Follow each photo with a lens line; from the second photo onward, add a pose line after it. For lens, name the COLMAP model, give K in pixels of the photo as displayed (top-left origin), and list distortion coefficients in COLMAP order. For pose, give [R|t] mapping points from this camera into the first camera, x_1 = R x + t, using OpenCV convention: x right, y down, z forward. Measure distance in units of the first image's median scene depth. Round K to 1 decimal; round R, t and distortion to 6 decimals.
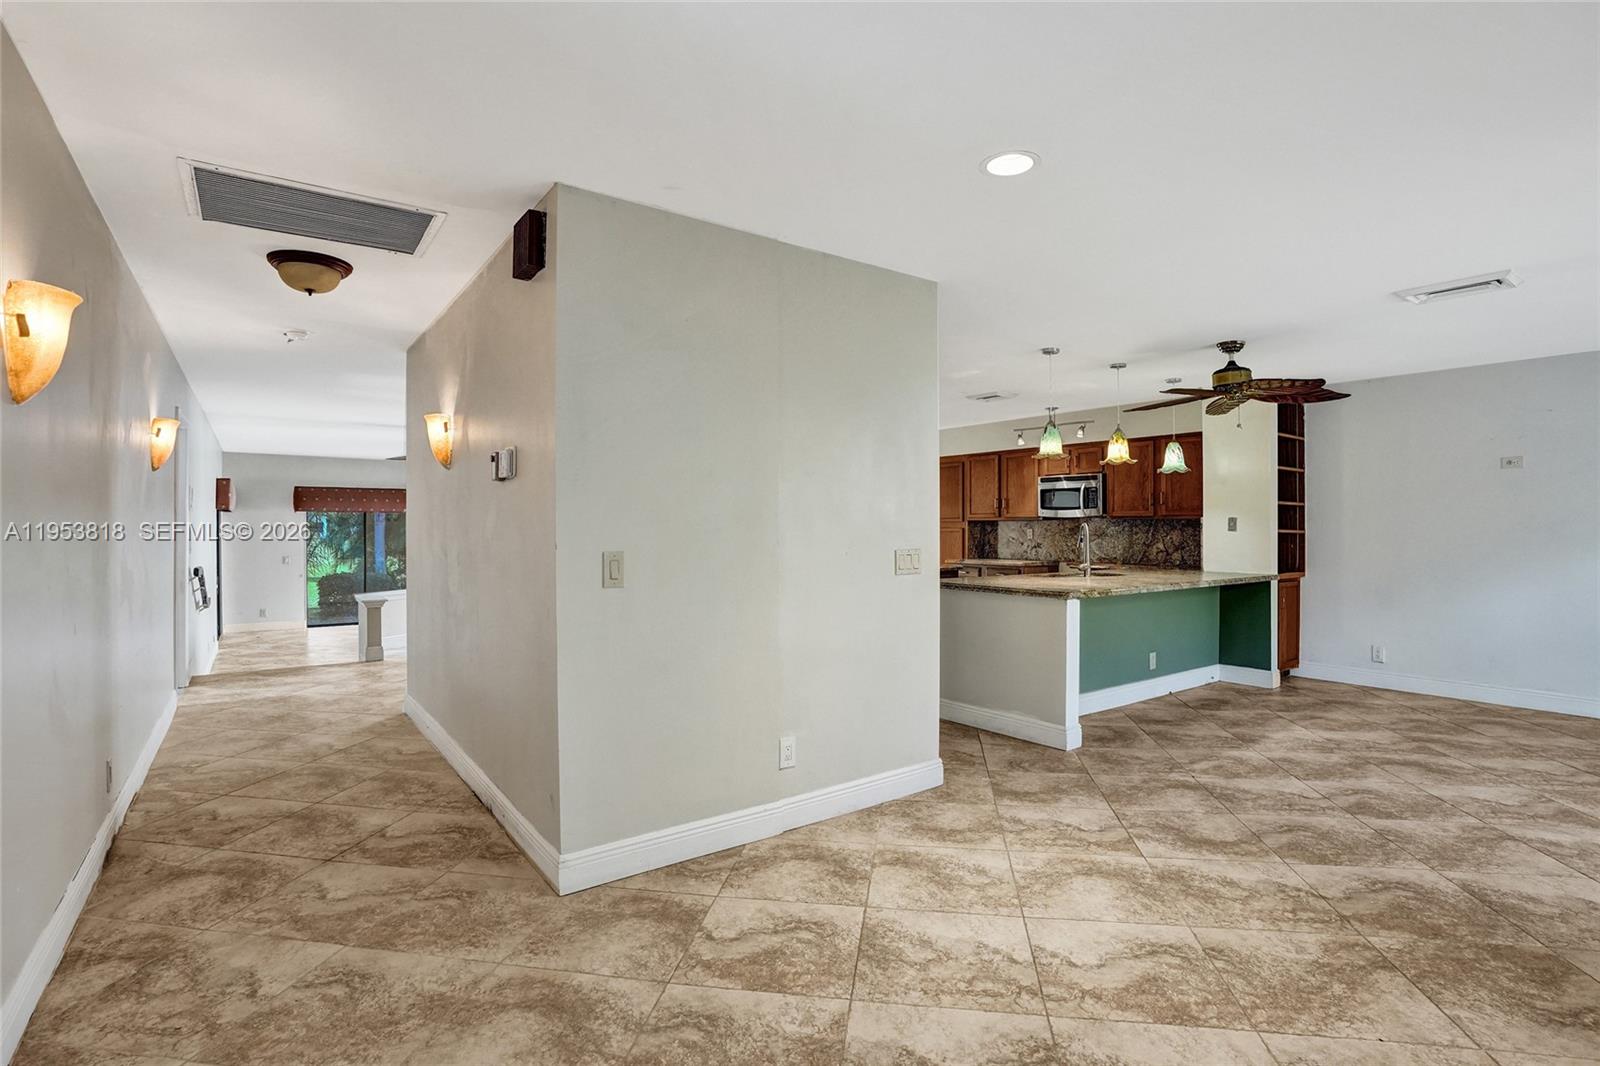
lens RADIAL K [[740.4, 0, 808.2], [0, 740.4, 526.6], [0, 0, 1]] dist [-0.058616, 0.017498]
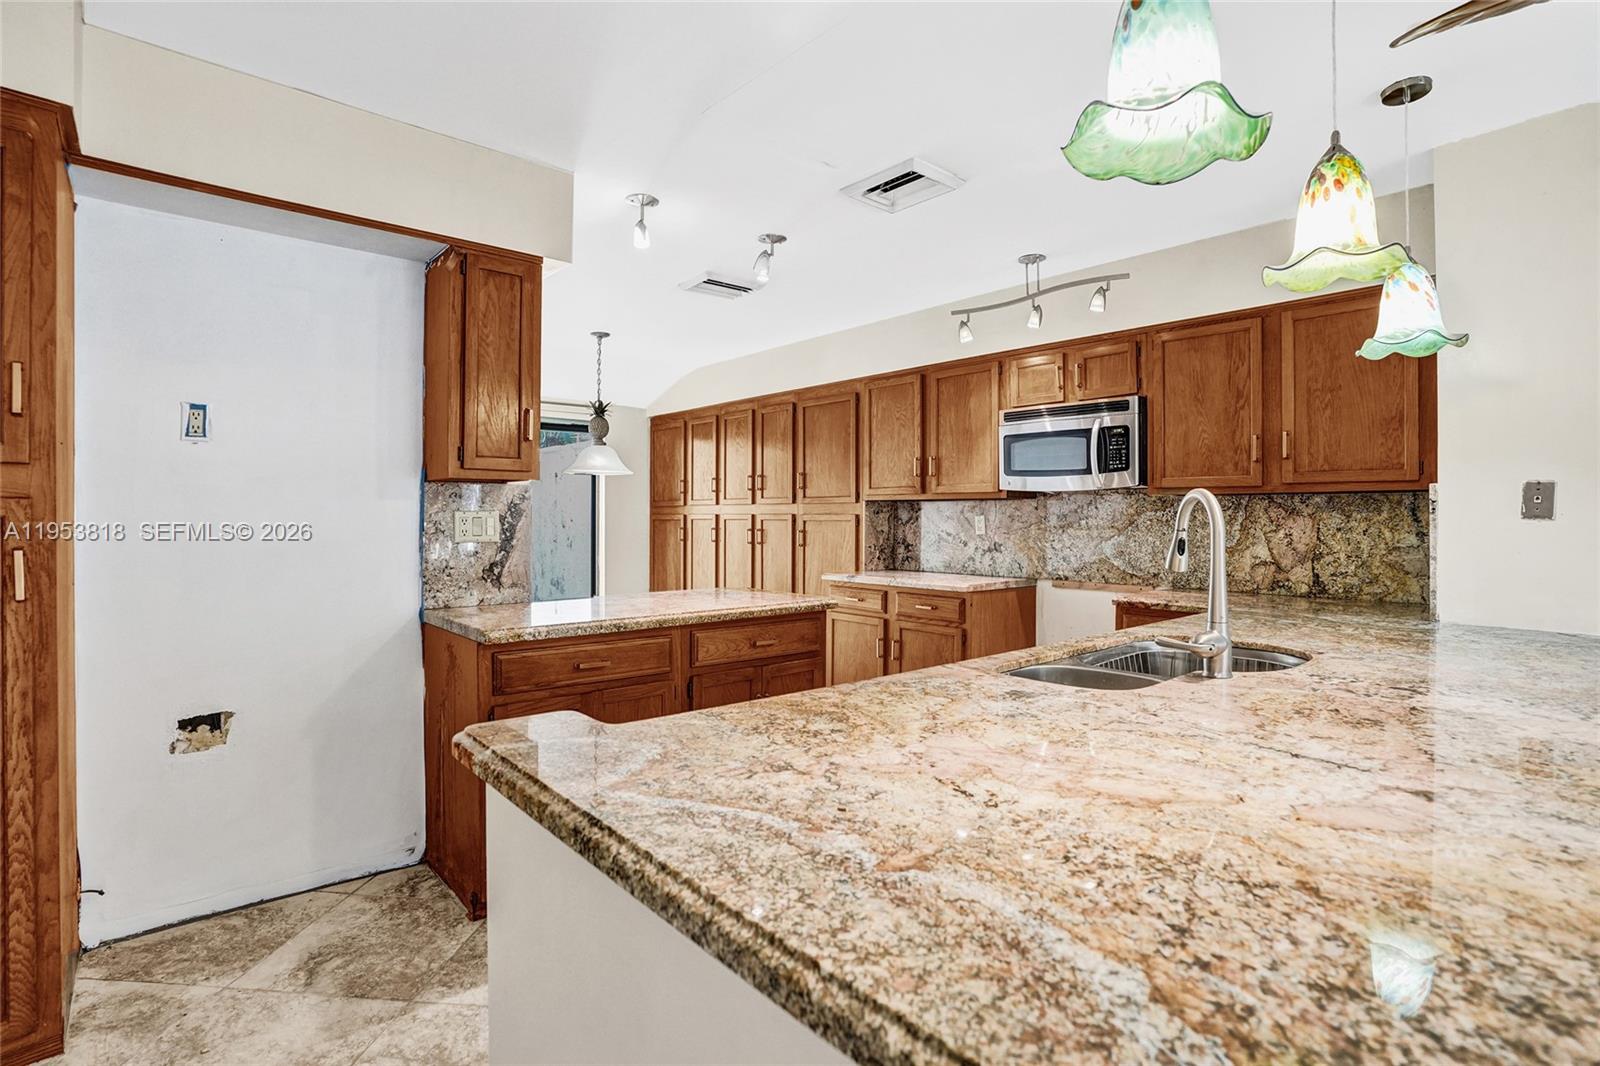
lens RADIAL K [[740.4, 0, 834.9], [0, 740.4, 518.8], [0, 0, 1]] dist [-0.058616, 0.017498]
pose [[0.991395, 0.002978, 0.130868, 0.176370], [-0.003345, 0.999991, 0.002590, 0.005828], [-0.130859, -0.003005, 0.991396, 0.668575]]
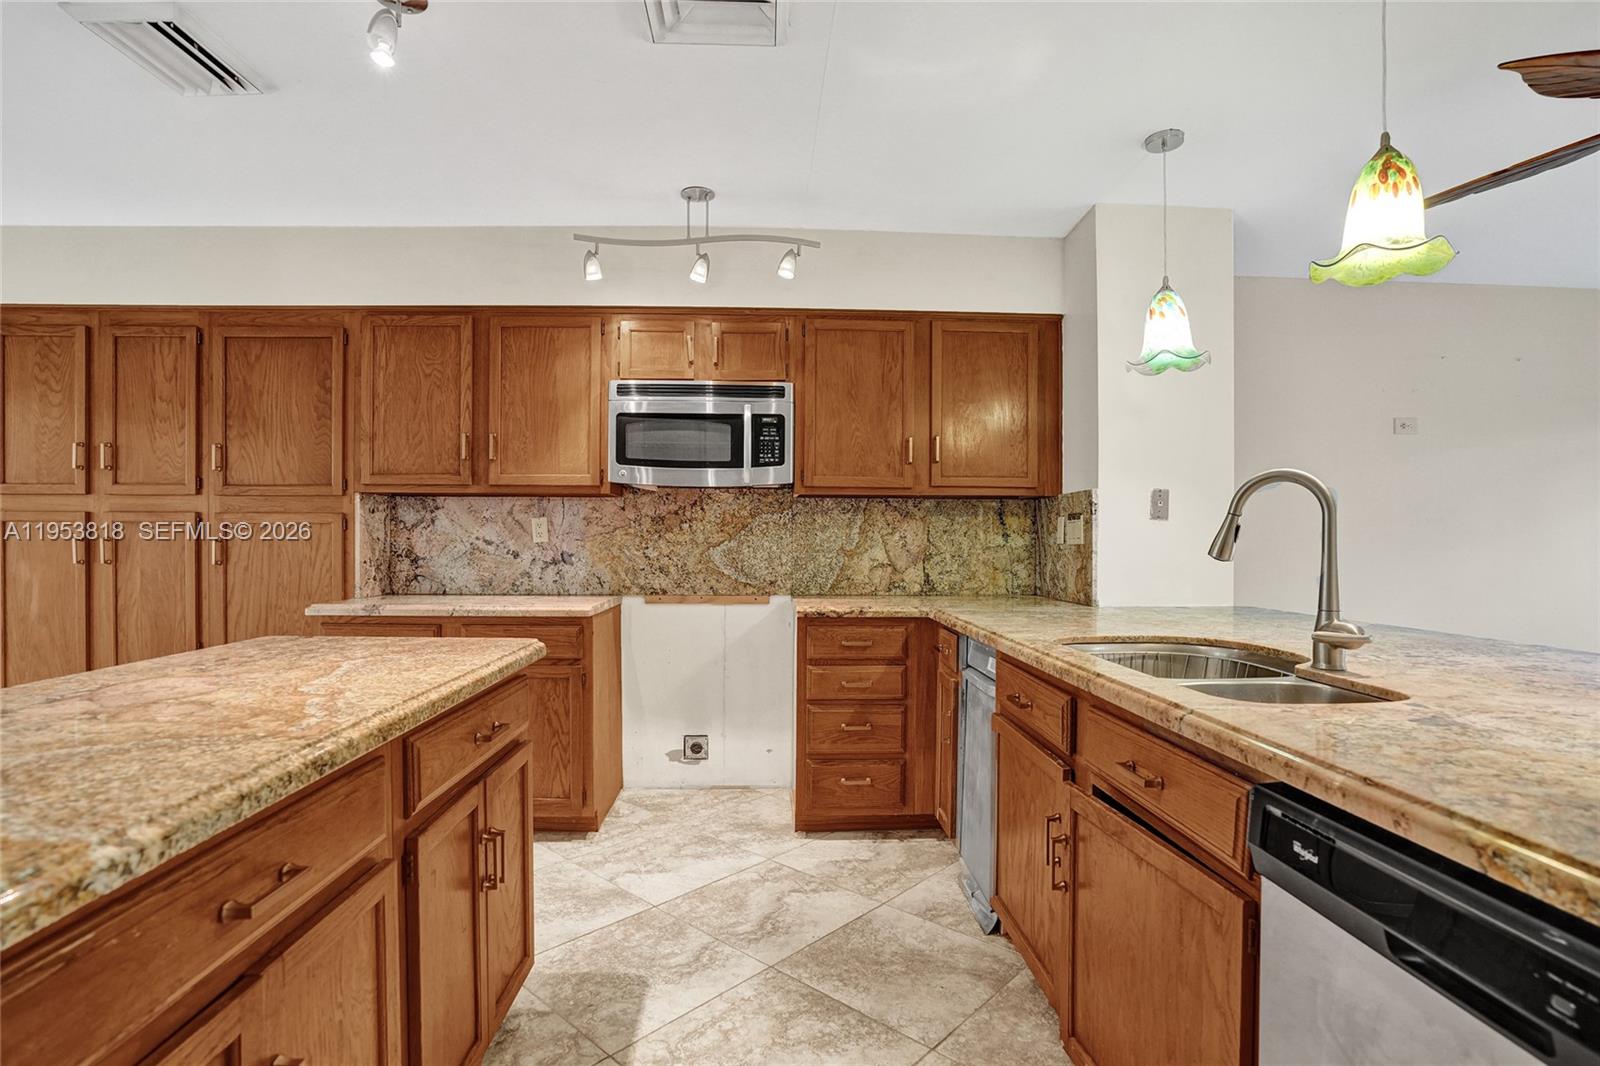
lens RADIAL K [[740.4, 0, 754.8], [0, 740.4, 543.8], [0, 0, 1]] dist [-0.058616, 0.017498]
pose [[0.565772, -0.001217, 0.824561, 0.046689], [-0.005584, 0.999970, 0.005307, 0.020195], [-0.824543, -0.007607, 0.565749, 0.921400]]
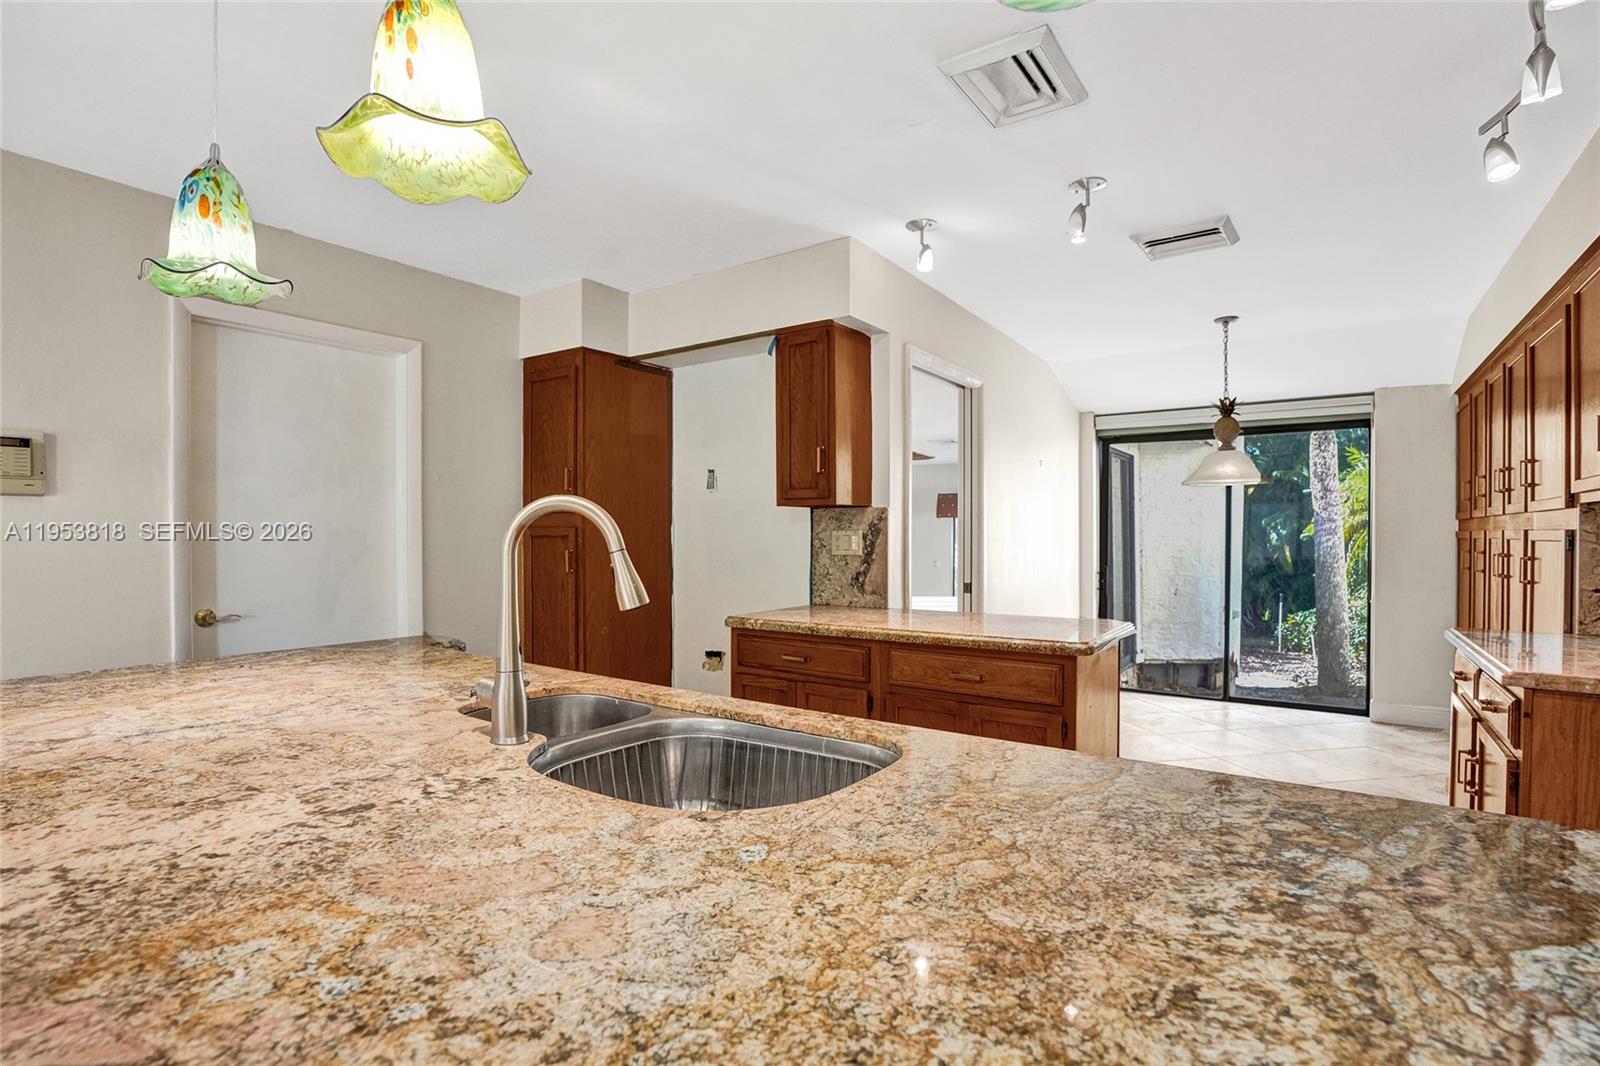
lens RADIAL K [[740.4, 0, 779.4], [0, 740.4, 538.1], [0, 0, 1]] dist [-0.058616, 0.017498]
pose [[0.359206, 0.006663, -0.933235, 0.536021], [-0.000453, 0.999976, 0.006965, 0.005011], [0.933258, -0.002079, 0.359200, 0.892543]]
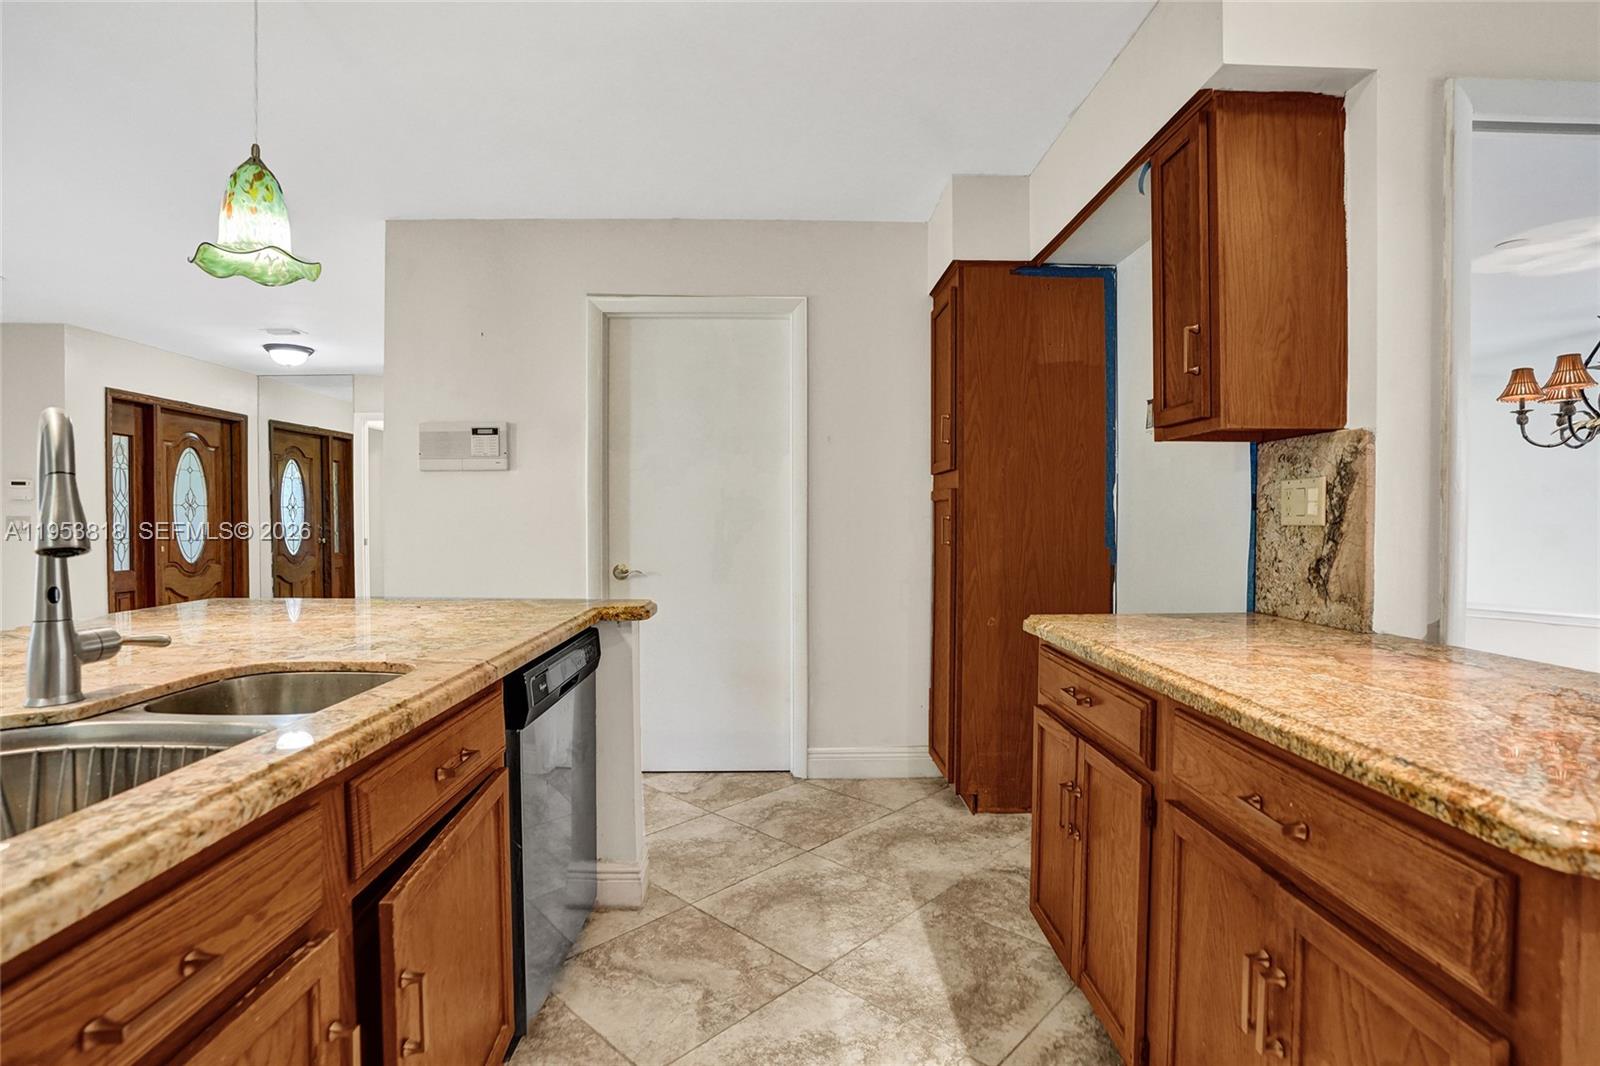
lens RADIAL K [[776.1, 0, 798.6], [0, 776.1, 541.3], [0, 0, 1]] dist [-0.044022, 0.000229]
pose [[-0.542693, 0.027925, -0.839467, 0.394690], [0.002114, 0.999489, 0.031882, 0.018510], [0.839928, 0.015527, -0.542475, 1.145669]]
